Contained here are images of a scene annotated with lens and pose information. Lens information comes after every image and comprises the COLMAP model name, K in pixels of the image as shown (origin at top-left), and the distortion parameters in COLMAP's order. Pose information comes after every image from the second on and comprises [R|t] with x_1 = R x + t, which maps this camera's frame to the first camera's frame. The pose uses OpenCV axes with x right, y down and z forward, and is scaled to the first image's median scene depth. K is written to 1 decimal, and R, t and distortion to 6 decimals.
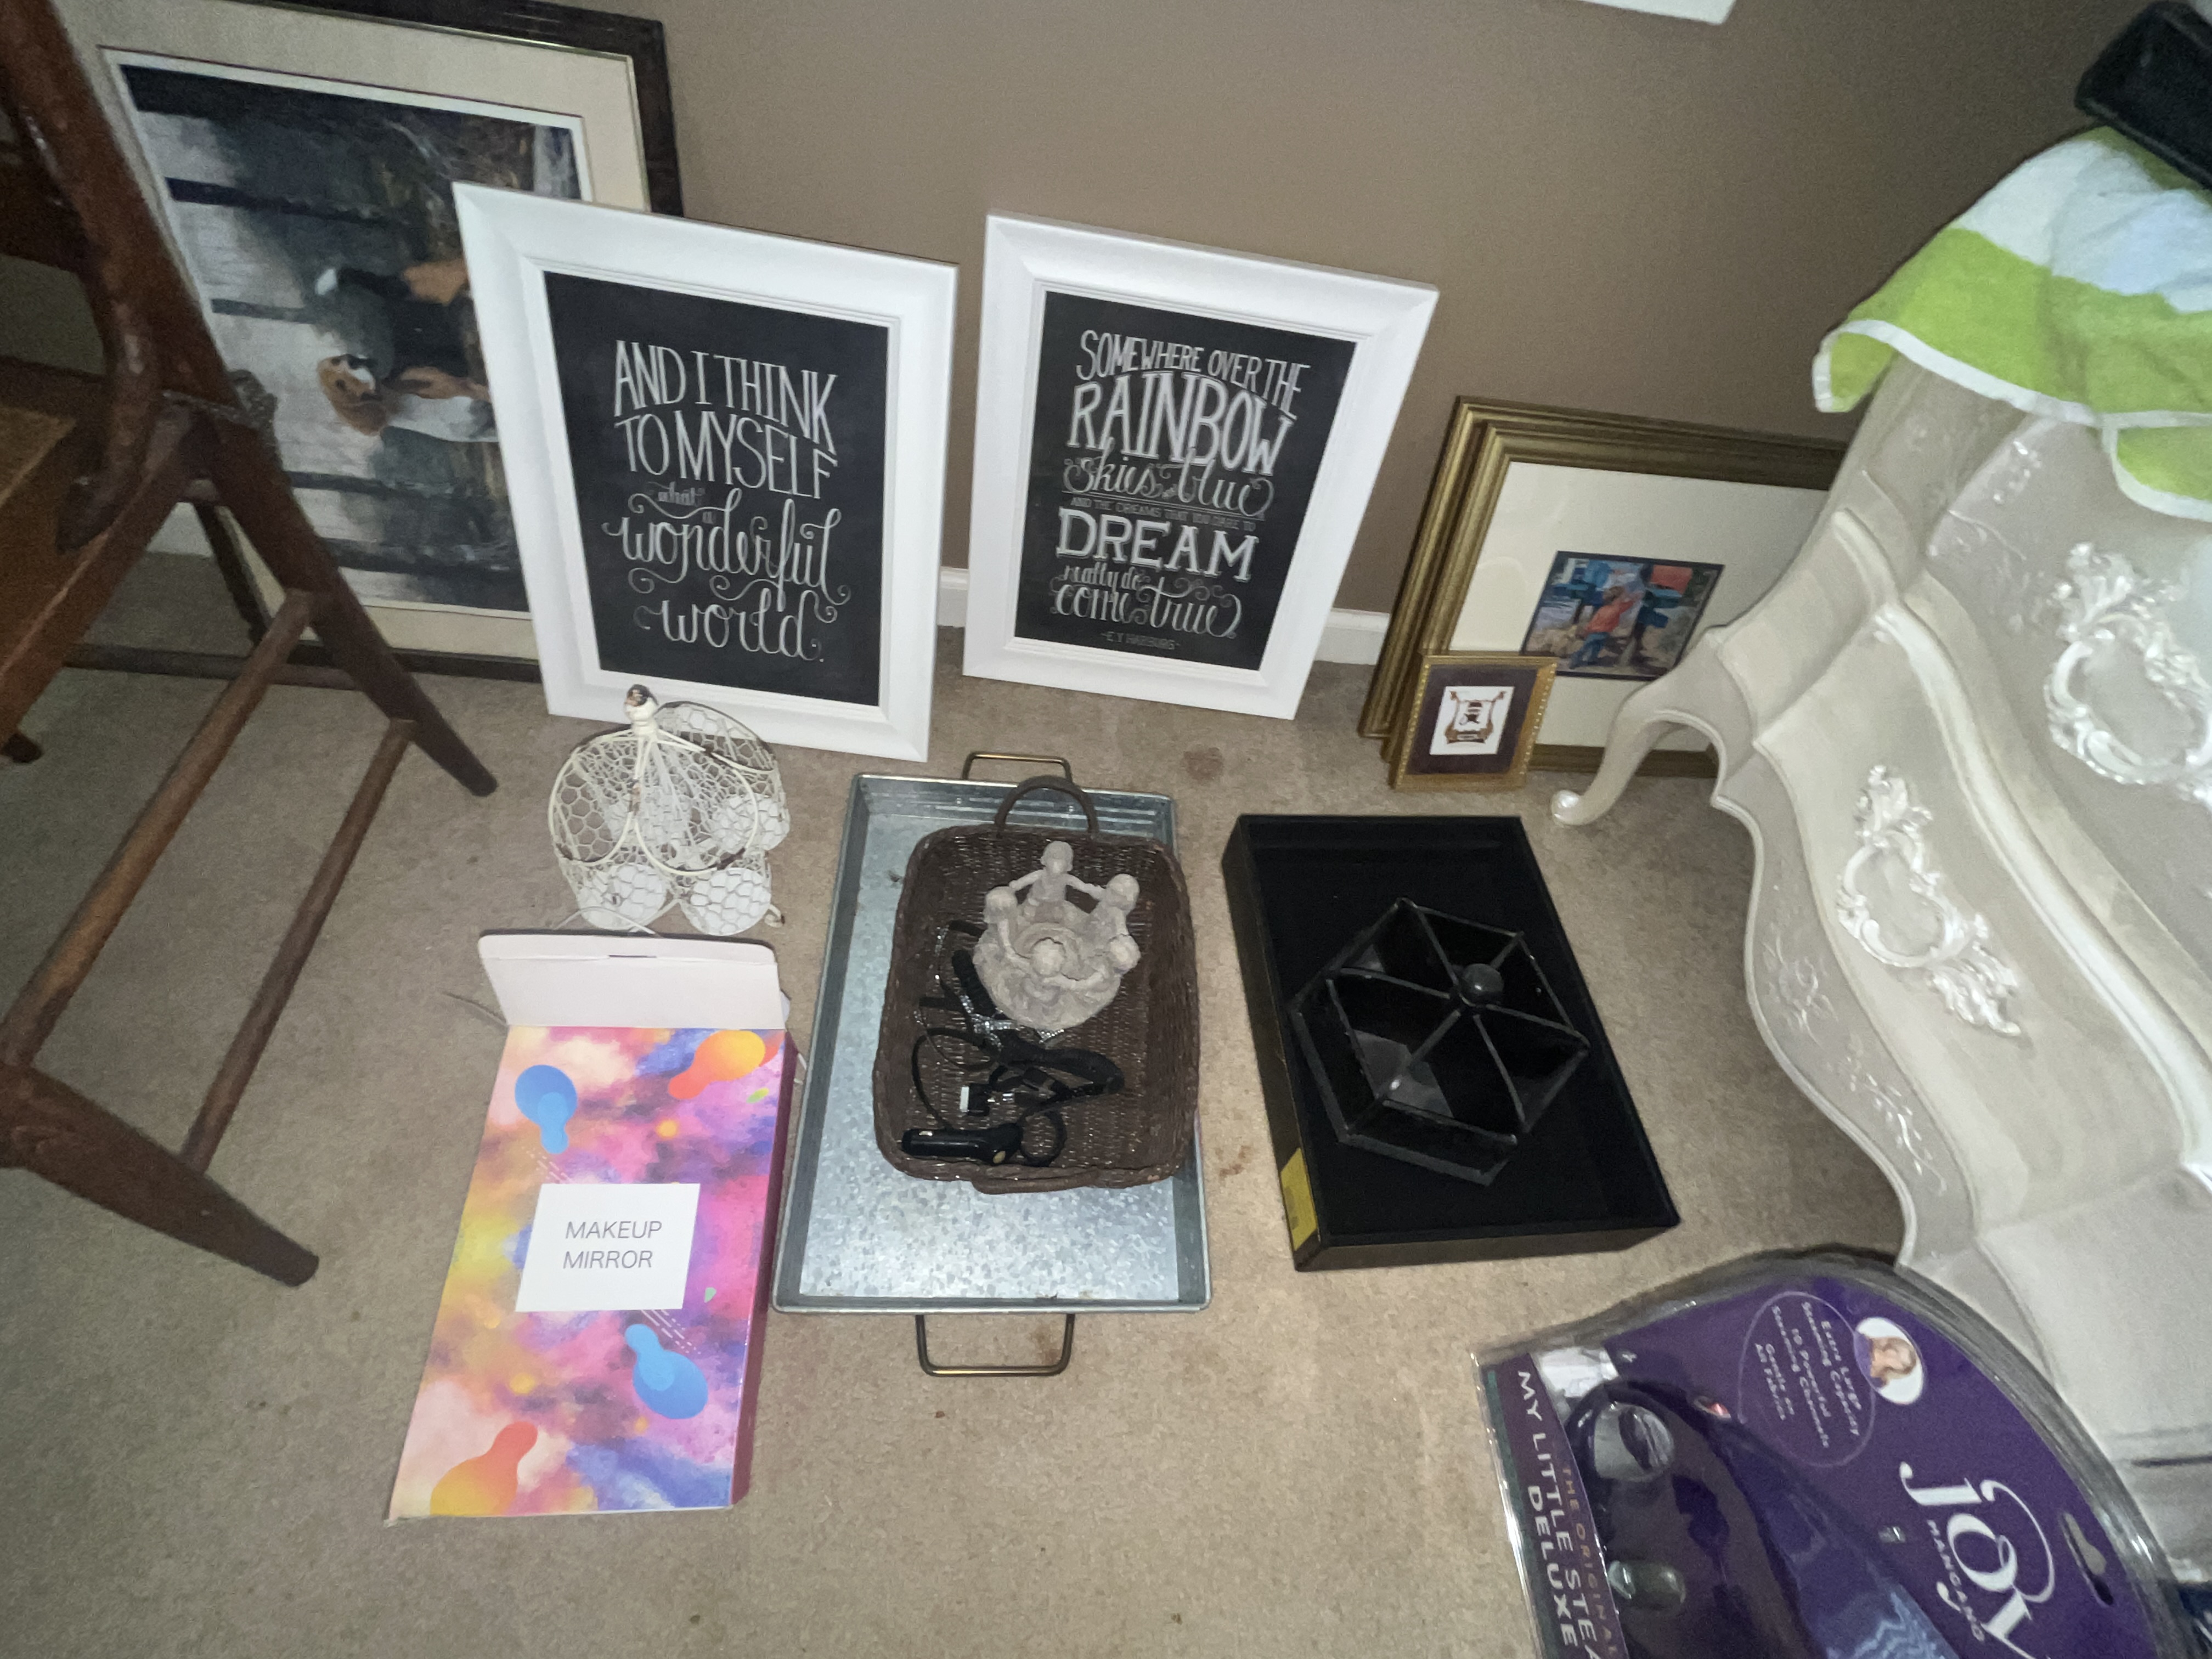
lens RADIAL K [[1011.8, 0, 1105.5], [0, 1011.8, 826.4], [0, 0, 1]] dist [-0.000497, 0.000075]
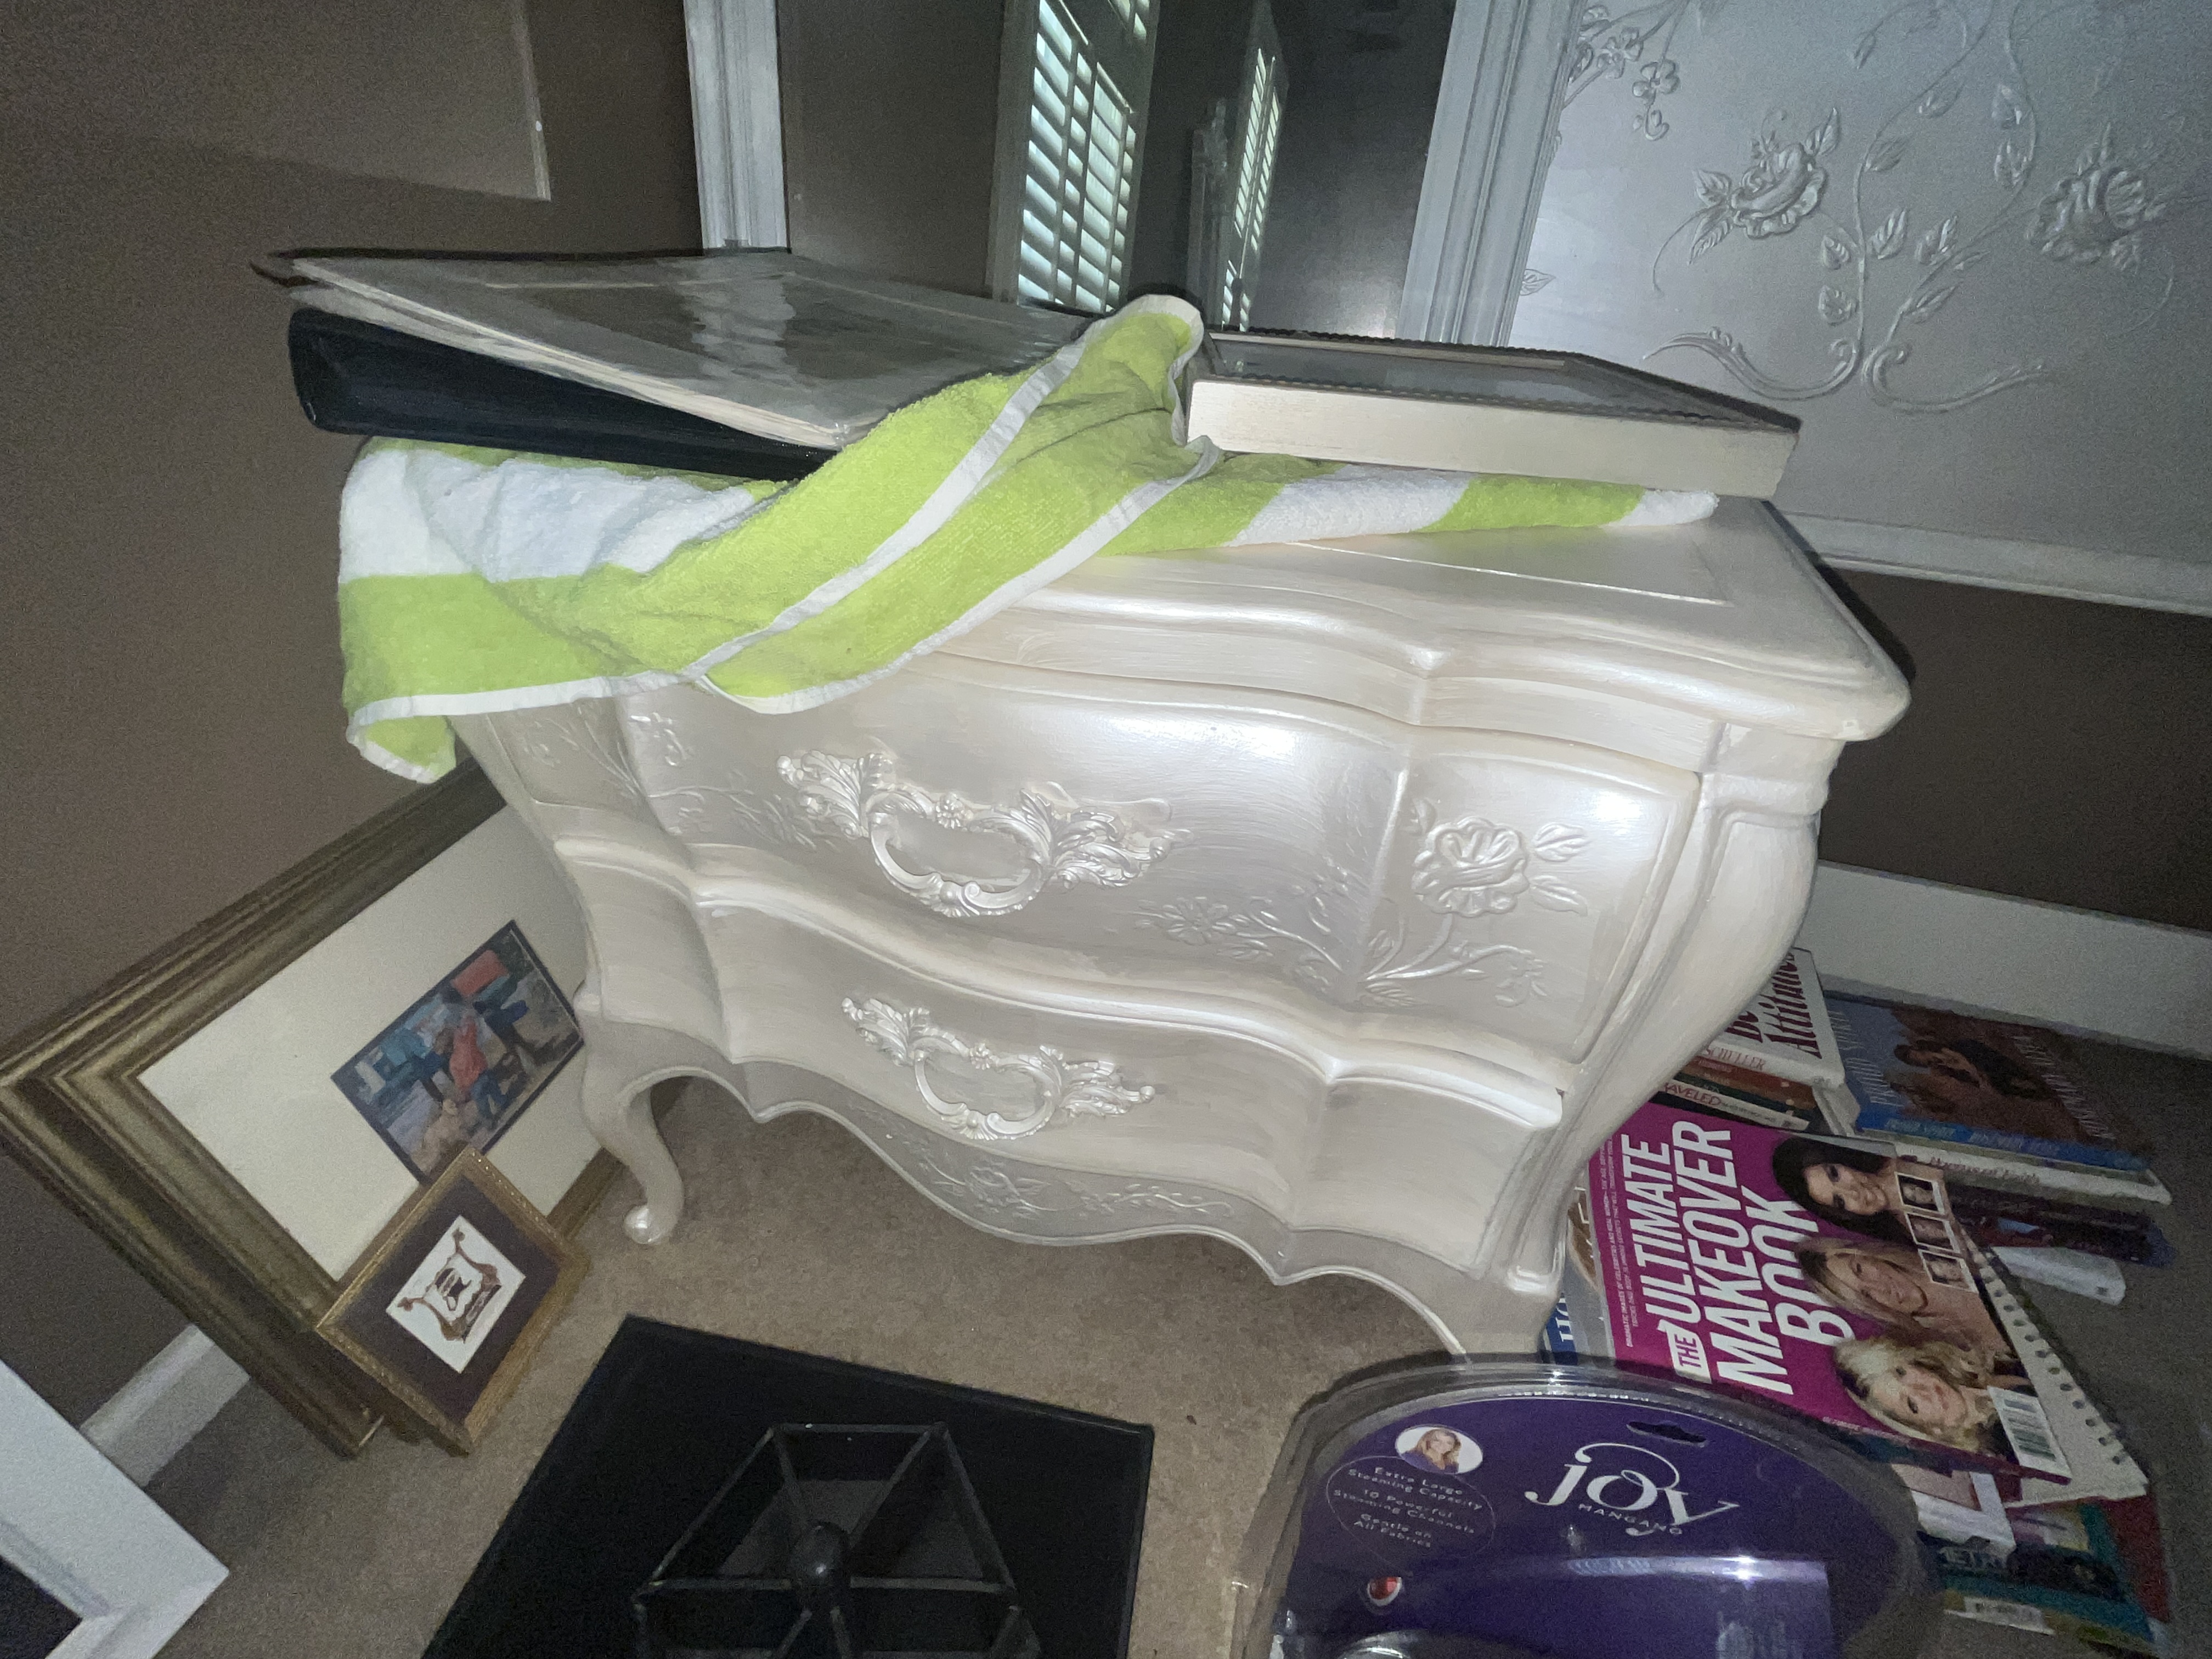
lens RADIAL K [[1011.8, 0, 1105.4], [0, 1011.8, 832.3], [0, 0, 1]] dist [-0.000497, 0.000075]
pose [[0.265397, -0.620899, 0.737596, 0.251406], [0.768295, 0.598389, 0.227273, -0.170576], [-0.582483, 0.506374, 0.635845, 0.213242]]
